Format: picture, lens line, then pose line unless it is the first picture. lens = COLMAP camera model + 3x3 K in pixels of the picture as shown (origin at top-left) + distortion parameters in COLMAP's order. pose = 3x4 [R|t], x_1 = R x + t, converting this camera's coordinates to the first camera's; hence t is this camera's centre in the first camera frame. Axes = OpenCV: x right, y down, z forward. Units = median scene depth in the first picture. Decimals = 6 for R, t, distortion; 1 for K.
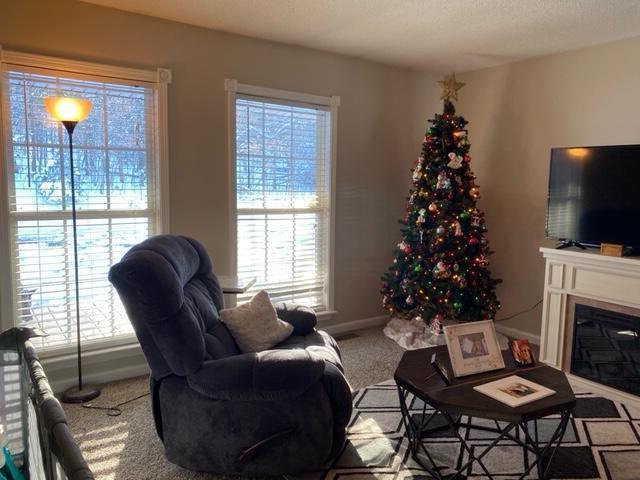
lens RADIAL K [[484.9, 0, 320.0], [0, 484.9, 240.0], [0, 0, 1]] dist [0.003483, -0.003481]
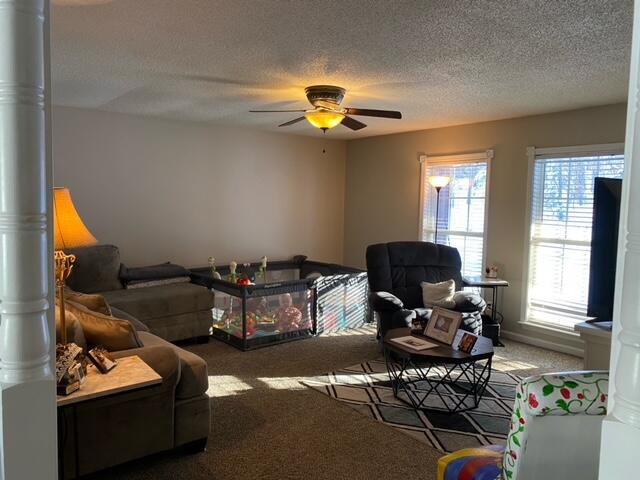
lens RADIAL K [[484.9, 0, 320.0], [0, 484.9, 240.0], [0, 0, 1]] dist [0.003483, -0.003481]
pose [[0.053617, 0.062980, -0.996574, 1.226821], [-0.133680, 0.989478, 0.055339, -0.053686], [0.989573, 0.130255, 0.061472, 0.323950]]
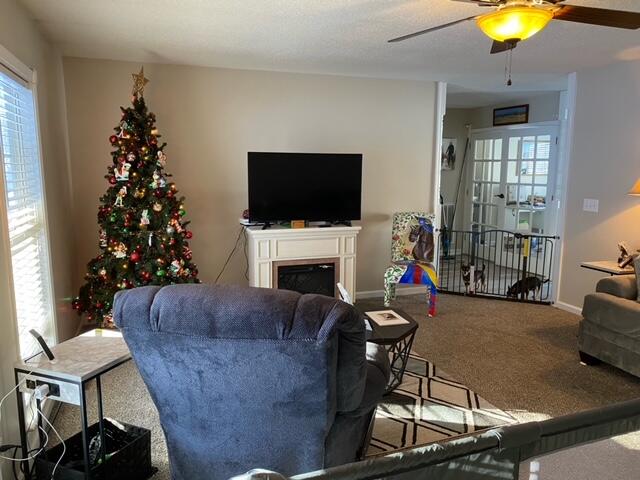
lens RADIAL K [[484.9, 0, 320.0], [0, 484.9, 240.0], [0, 0, 1]] dist [0.003483, -0.003481]
pose [[0.269174, -0.166427, 0.948603, -0.675388], [0.114190, 0.983523, 0.140151, -0.111904], [-0.956298, 0.070596, 0.283743, 0.451719]]
